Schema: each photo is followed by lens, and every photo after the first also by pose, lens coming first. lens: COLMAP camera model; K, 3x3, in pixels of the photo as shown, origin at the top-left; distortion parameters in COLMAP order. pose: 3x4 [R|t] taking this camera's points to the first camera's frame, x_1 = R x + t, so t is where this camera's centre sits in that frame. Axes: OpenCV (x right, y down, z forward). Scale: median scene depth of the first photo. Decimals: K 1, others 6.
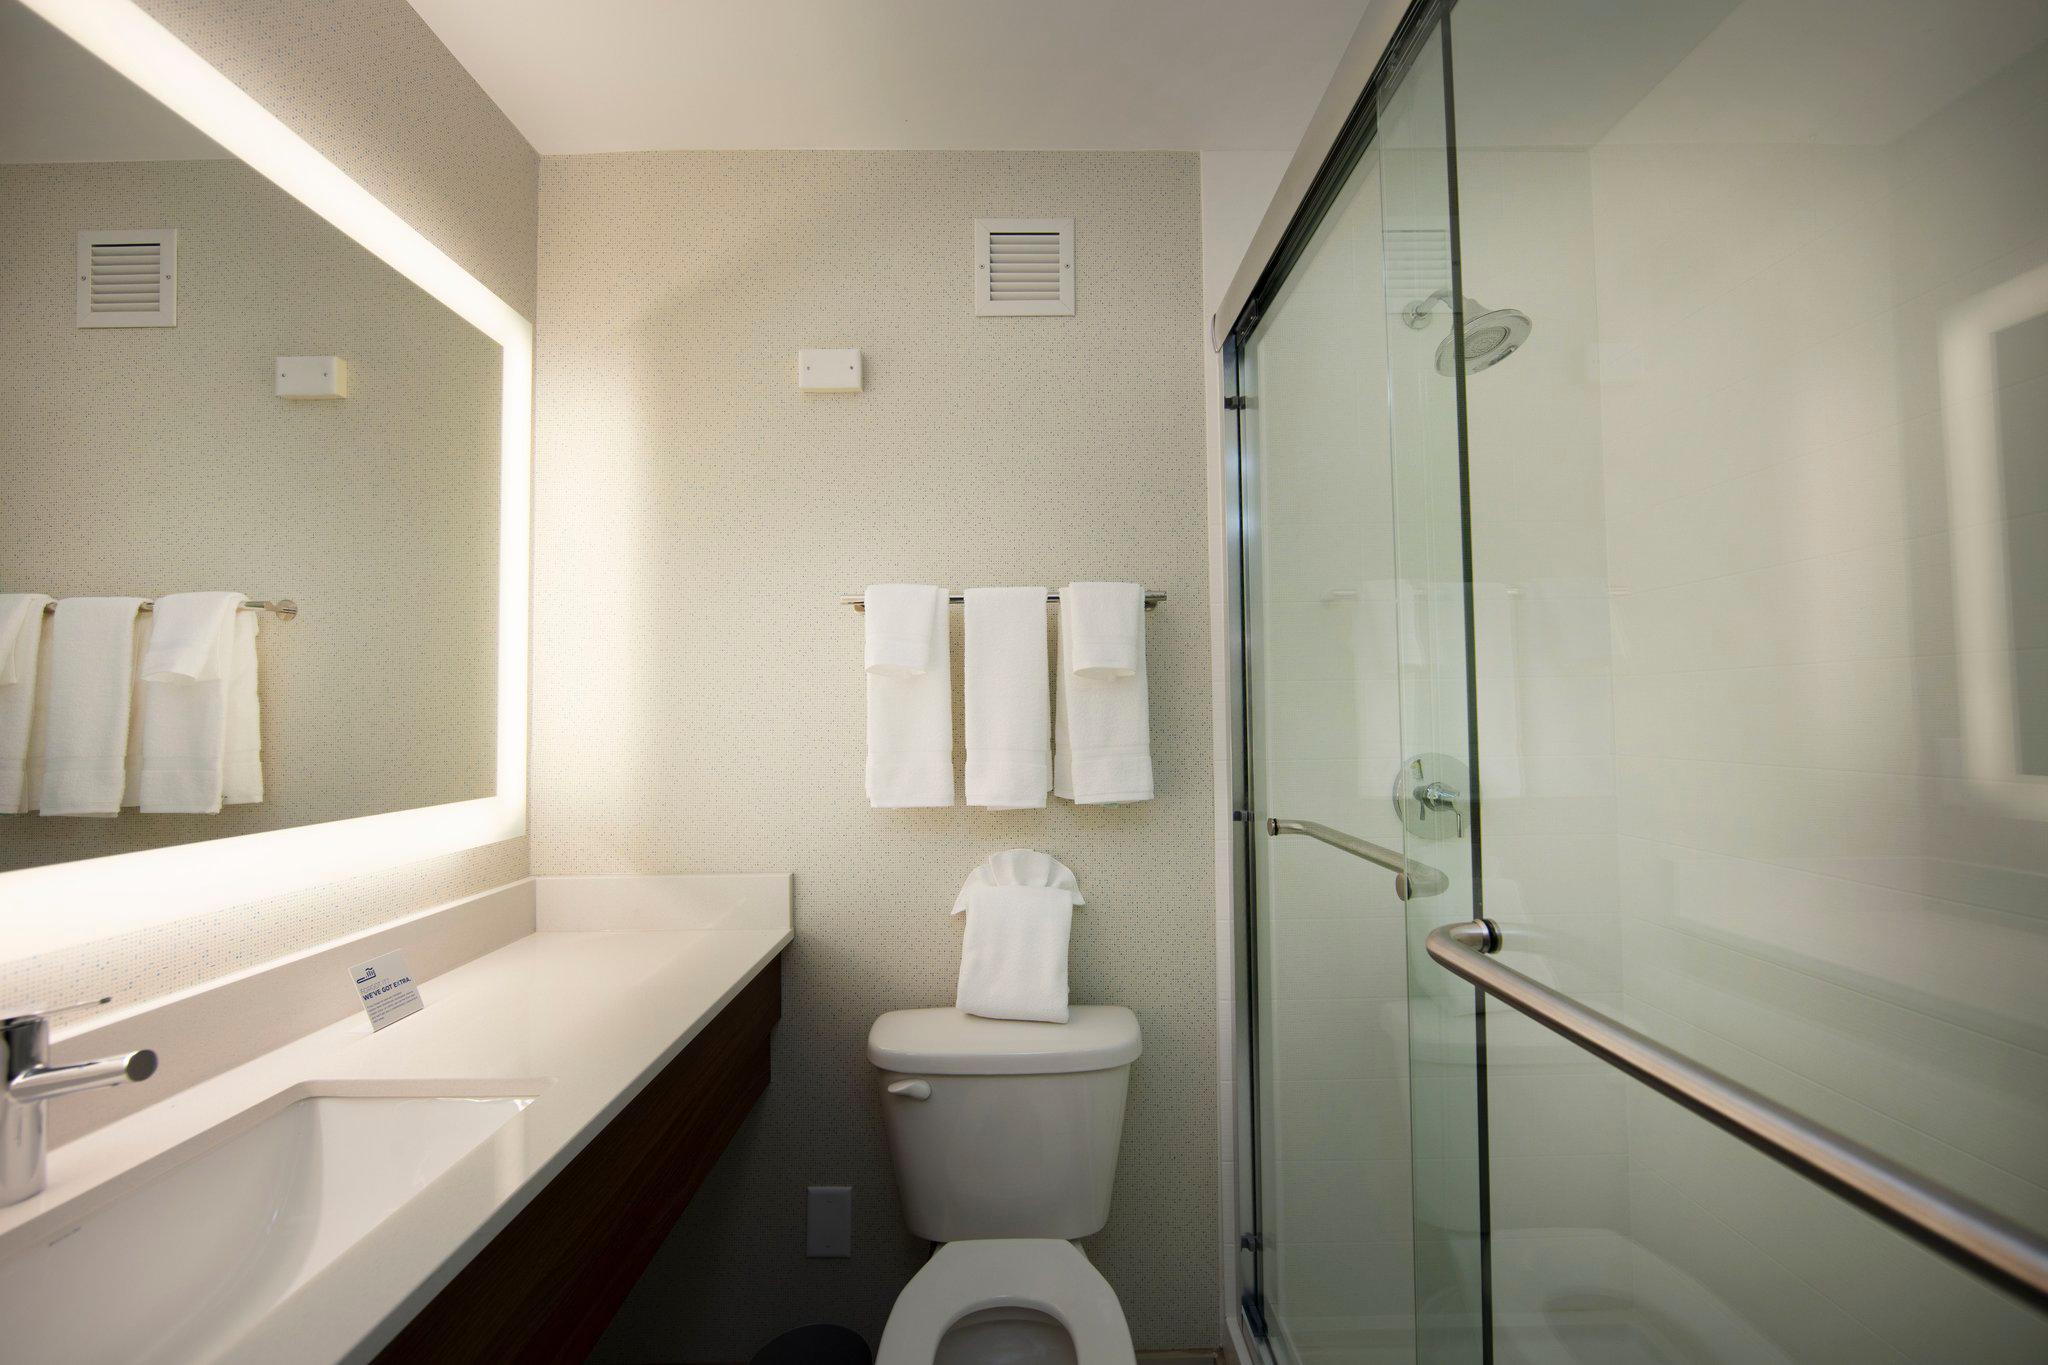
lens RADIAL K [[819.4, 0, 1023.7], [0, 819.4, 676.4], [0, 0, 1]] dist [0.012570, 0.000036]
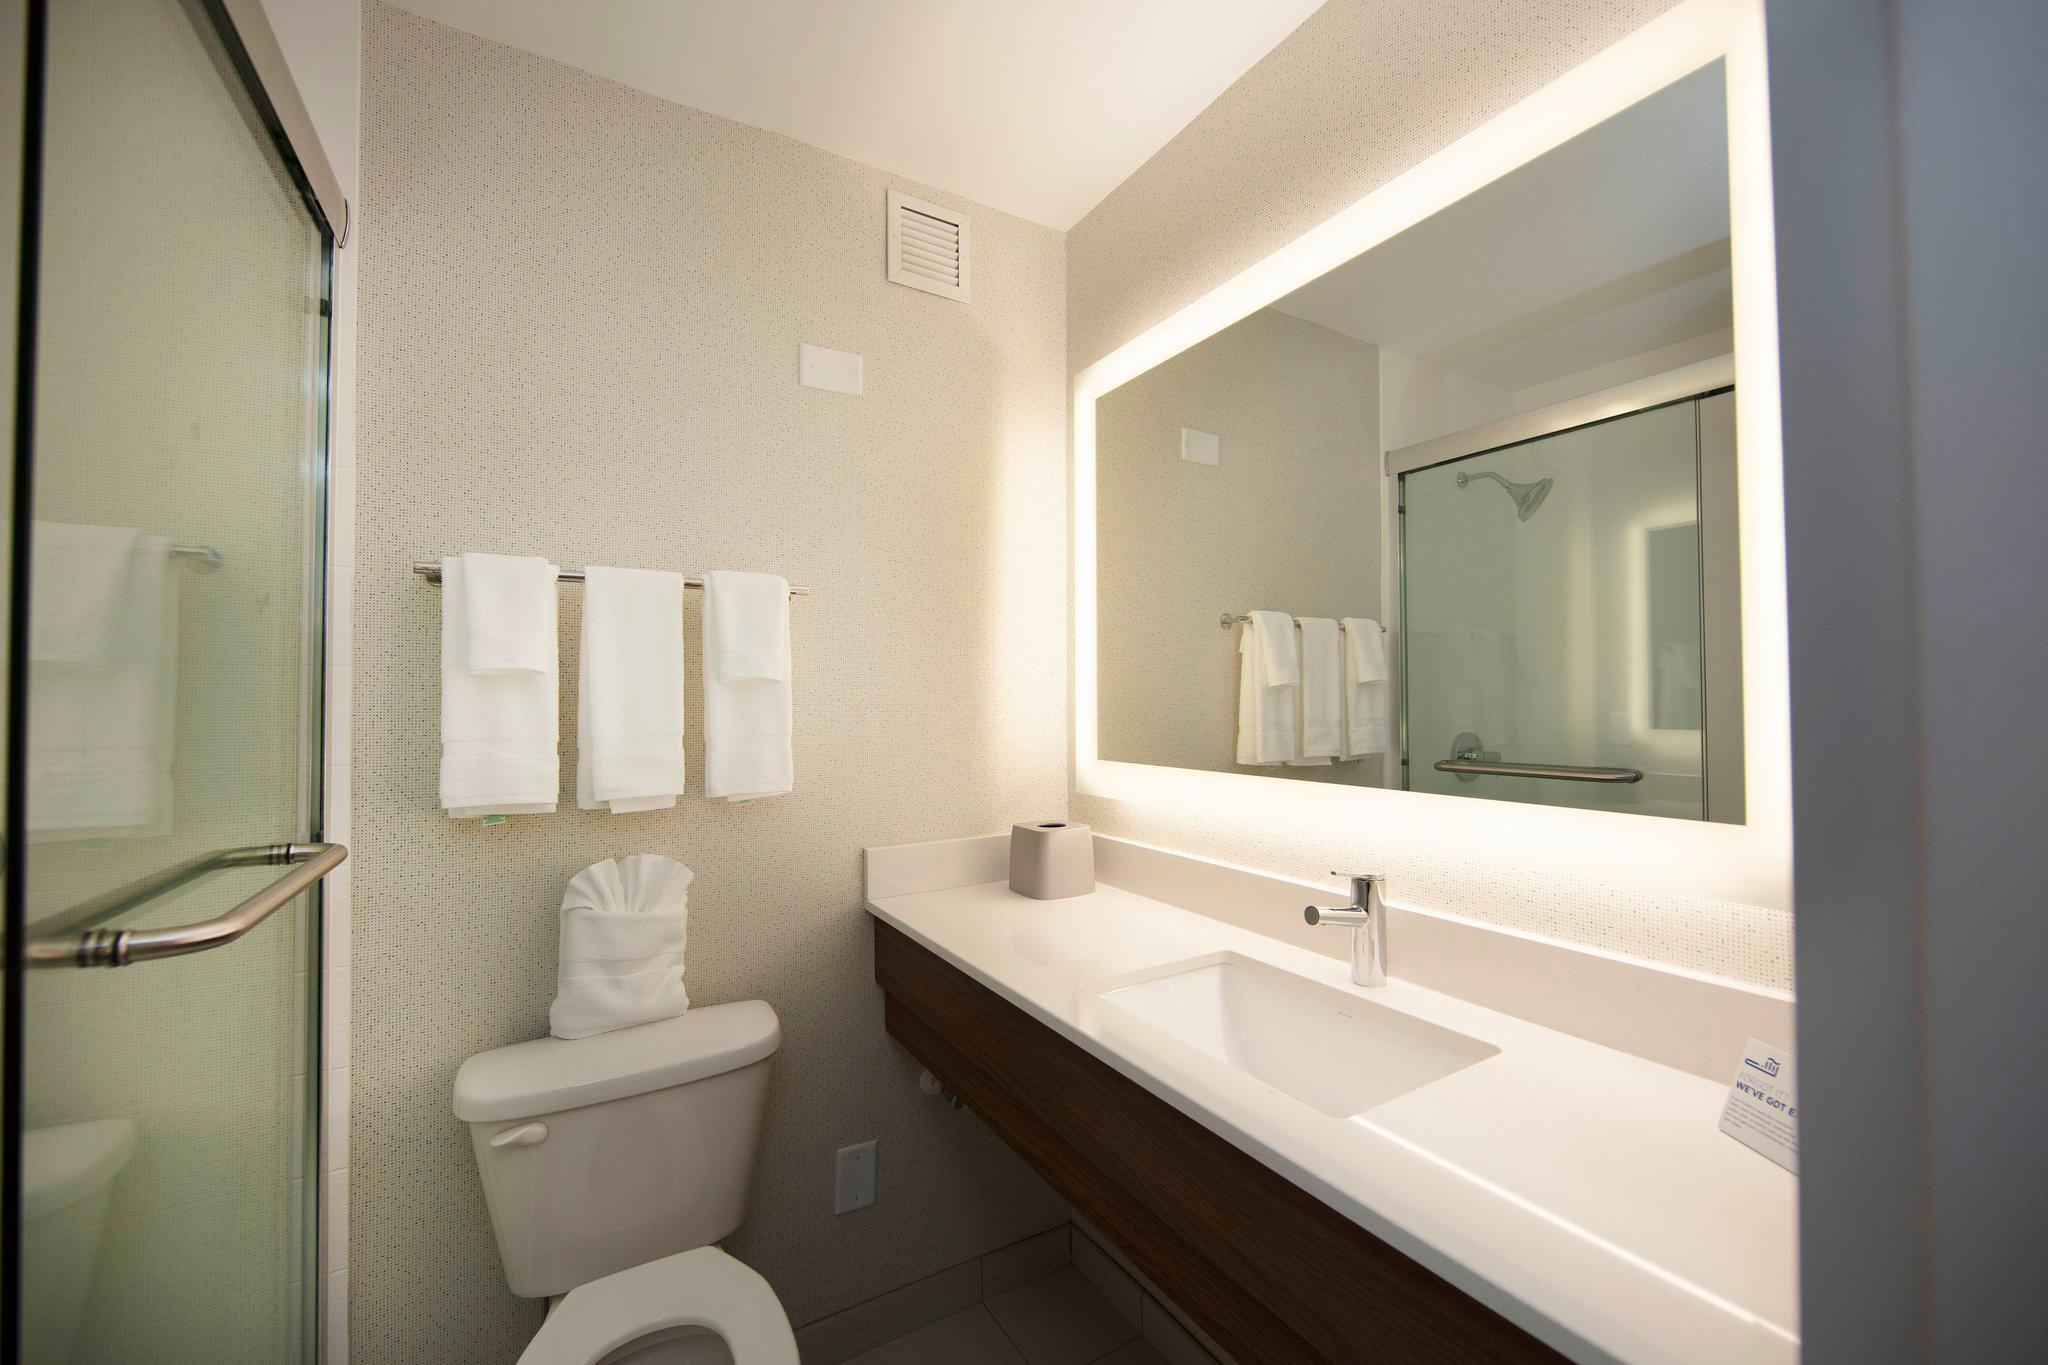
lens RADIAL K [[809.8, 0, 1029.4], [0, 809.8, 695.7], [0, 0, 1]] dist [0.000382, 0.000039]
pose [[0.863994, 0.009014, 0.503422, -0.105887], [-0.023637, 0.999464, 0.022671, 0.000788], [-0.502947, -0.031487, 0.863743, -0.001132]]
